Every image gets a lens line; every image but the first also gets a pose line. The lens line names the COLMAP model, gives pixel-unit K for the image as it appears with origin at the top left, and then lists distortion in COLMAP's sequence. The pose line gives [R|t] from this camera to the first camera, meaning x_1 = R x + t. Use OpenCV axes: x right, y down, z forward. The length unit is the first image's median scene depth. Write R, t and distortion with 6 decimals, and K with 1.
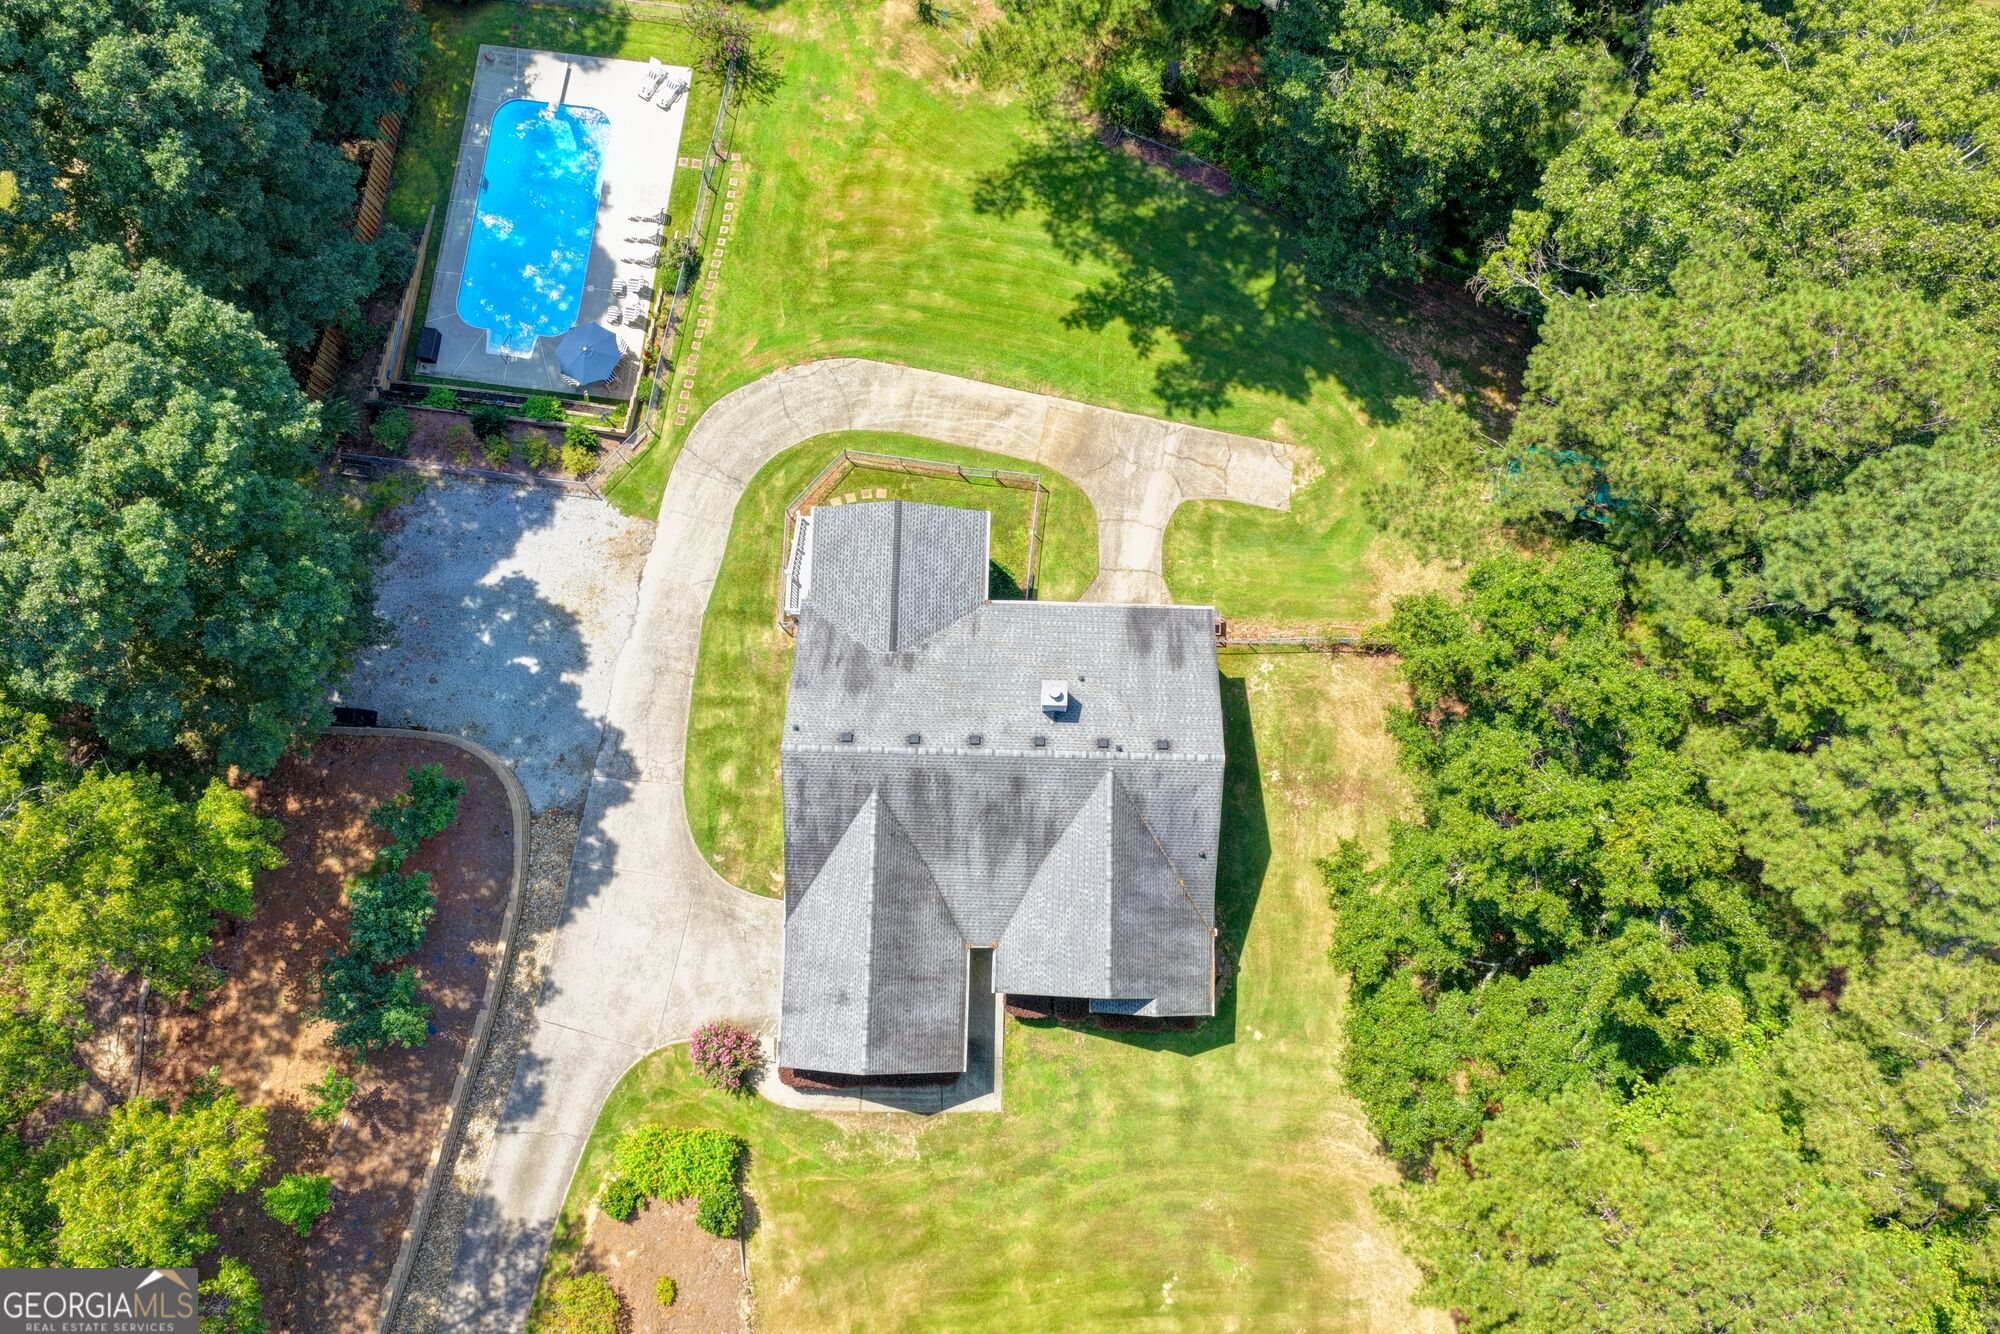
lens RADIAL K [[1663.3, 0, 997.4], [0, 1663.3, 664.2], [0, 0, 1]] dist [-0.017950, 0.043473]
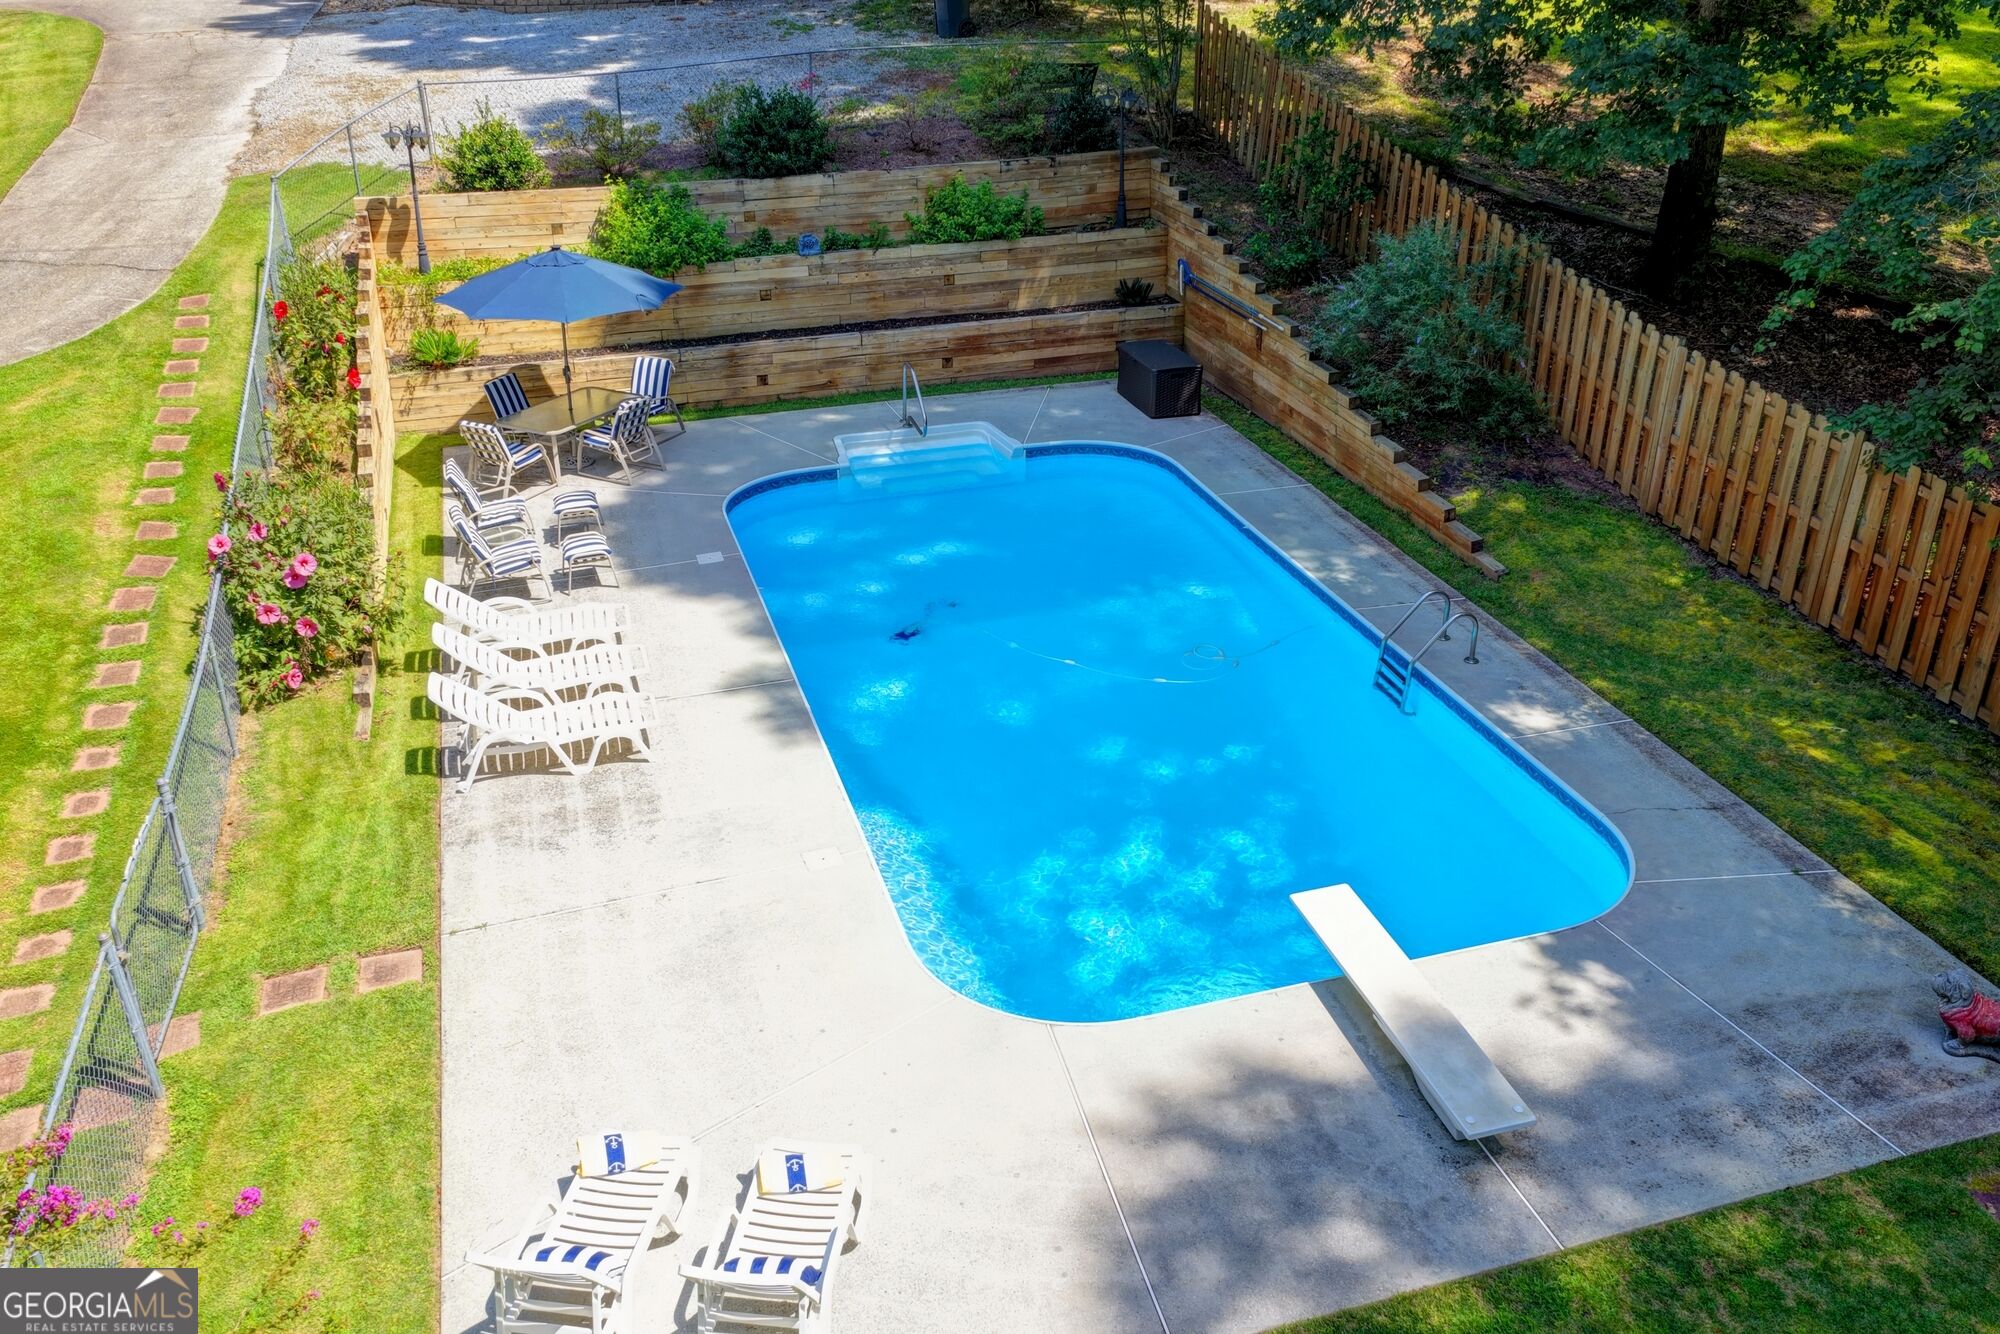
lens RADIAL K [[1663.3, 0, 998.9], [0, 1663.3, 663.5], [0, 0, 1]] dist [-0.017950, 0.043473]
pose [[-0.910423, 0.196144, -0.364223, -0.213096], [-0.406162, -0.256747, 0.876991, -0.503024], [0.078504, 0.946366, 0.313415, 1.042616]]
